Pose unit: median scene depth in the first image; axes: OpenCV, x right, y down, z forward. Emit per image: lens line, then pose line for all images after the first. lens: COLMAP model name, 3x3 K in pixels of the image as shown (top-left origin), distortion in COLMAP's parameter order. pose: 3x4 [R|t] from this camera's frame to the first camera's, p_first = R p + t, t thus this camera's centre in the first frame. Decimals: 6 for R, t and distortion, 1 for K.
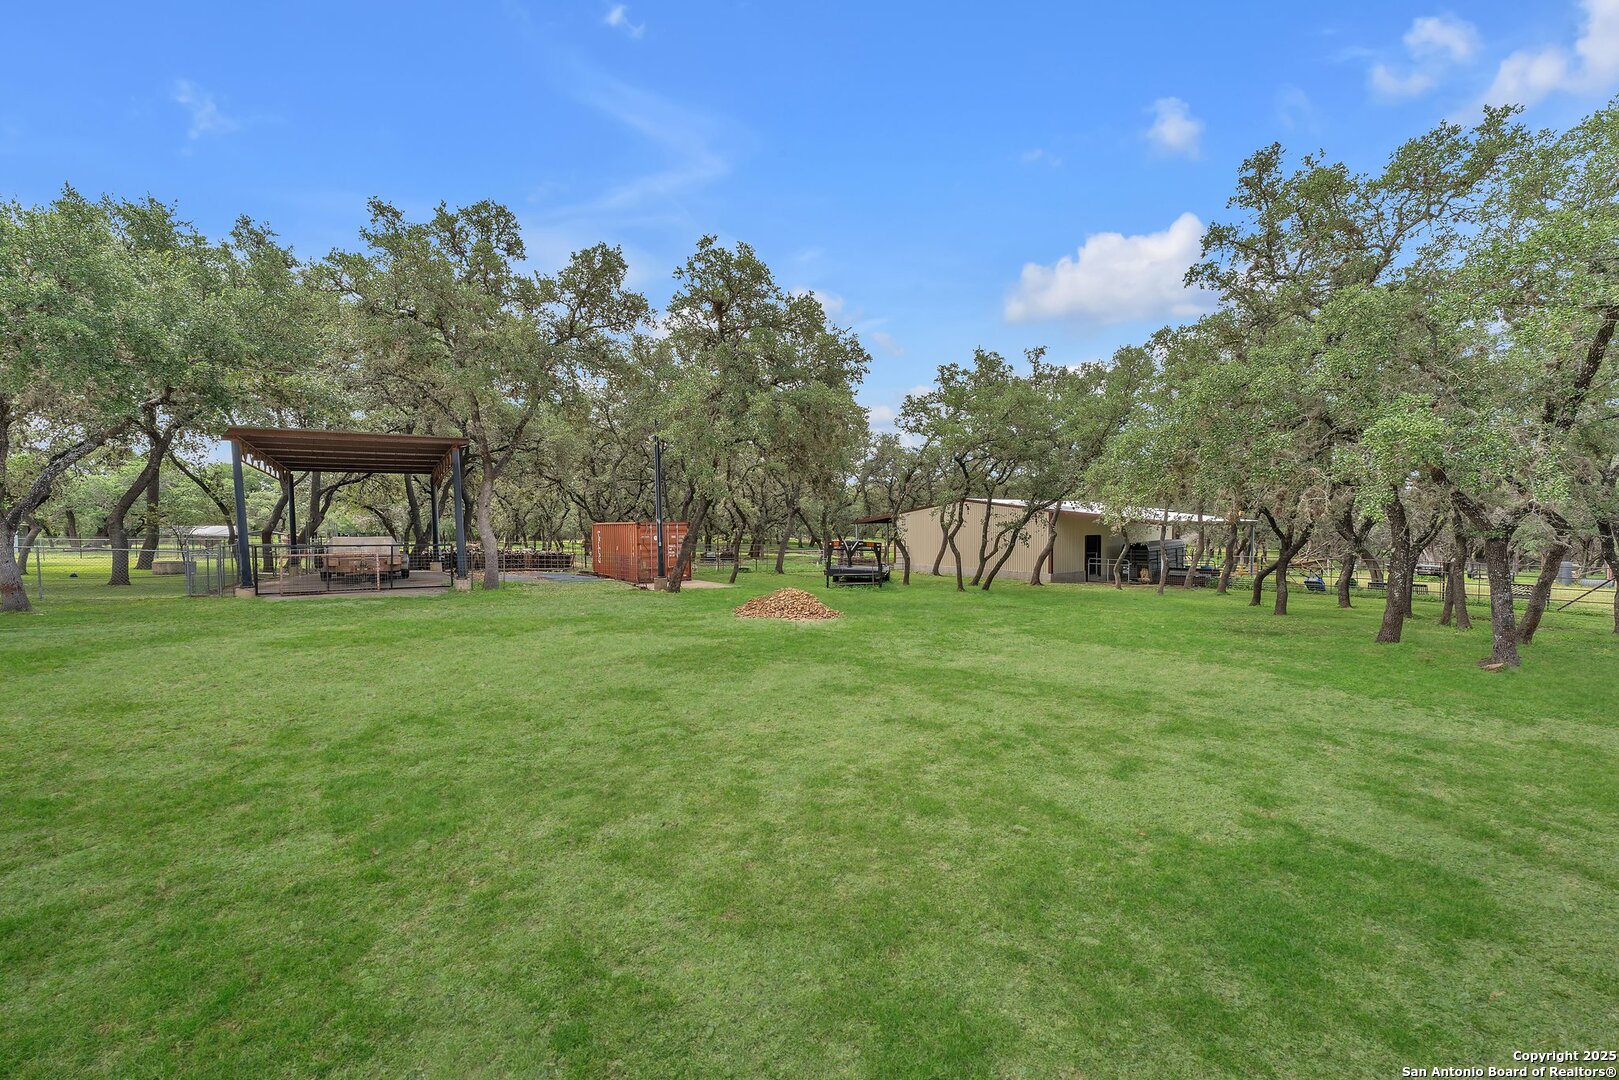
lens RADIAL K [[676.1, 0, 799.4], [0, 676.1, 550.1], [0, 0, 1]] dist [0.001036, -0.000409]
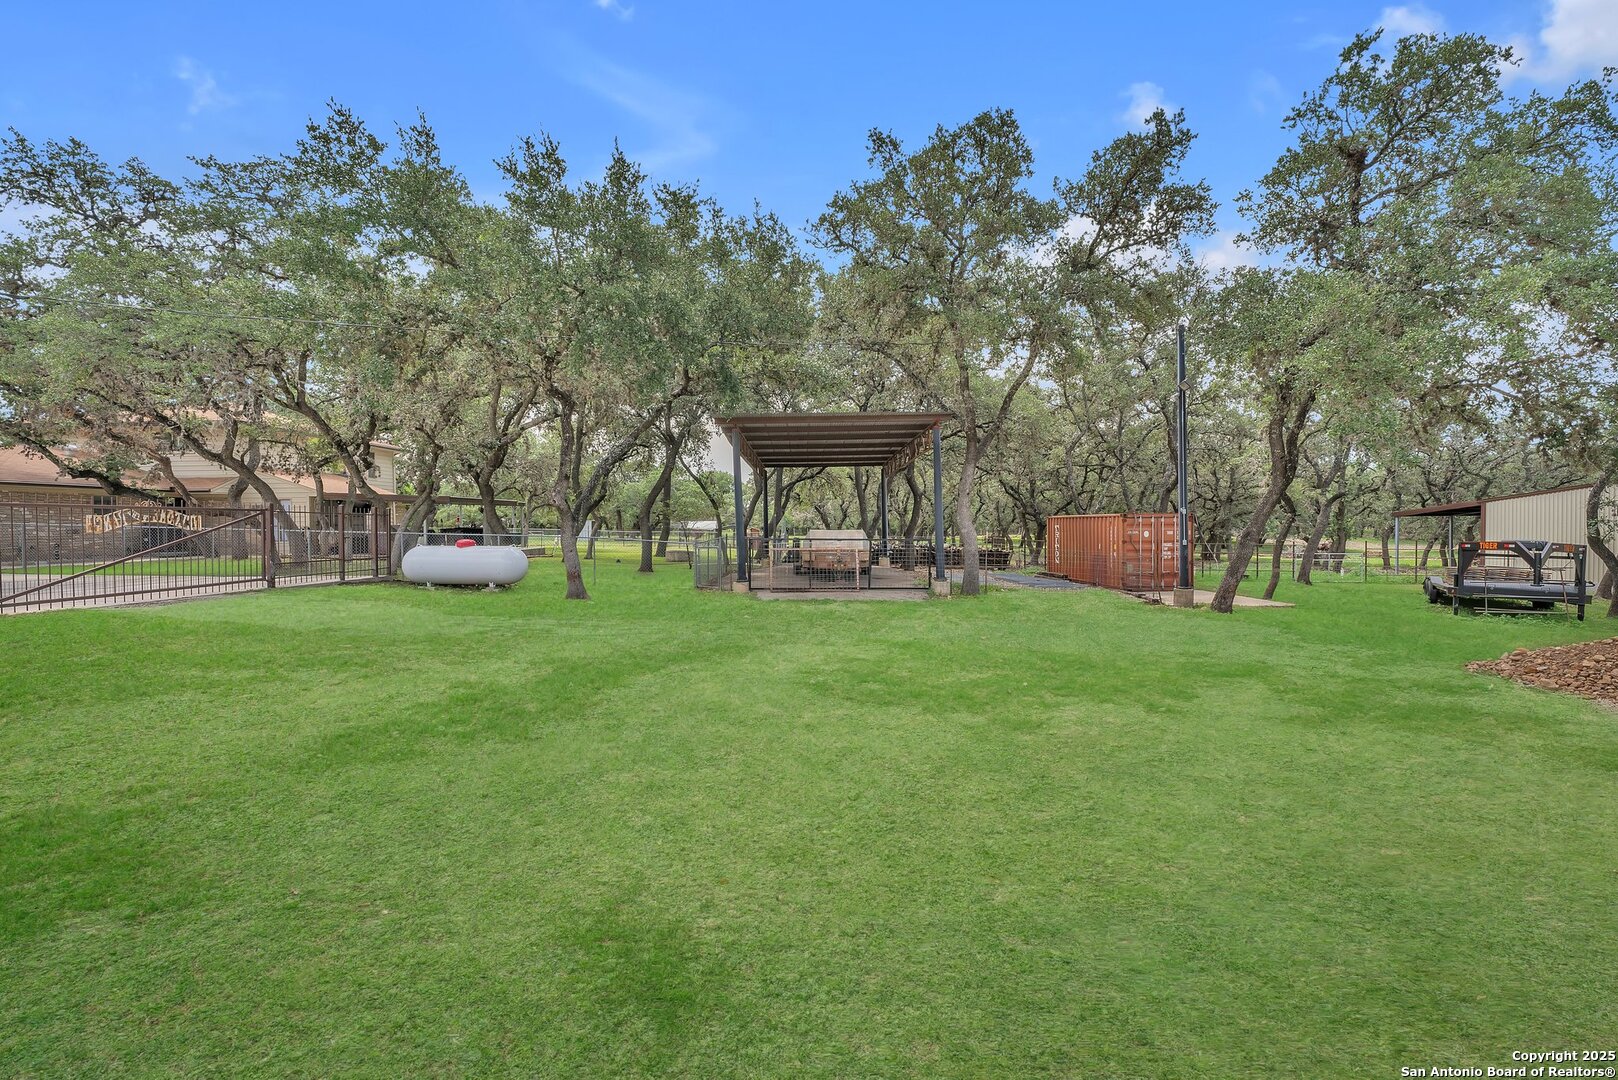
lens RADIAL K [[675.6, 0, 806.5], [0, 675.6, 544.2], [0, 0, 1]] dist [0.001036, -0.000409]
pose [[0.851093, 0.016491, -0.524756, -0.172839], [-0.018052, 0.999835, 0.002142, -0.001048], [0.524705, 0.007650, 0.851250, 0.166062]]
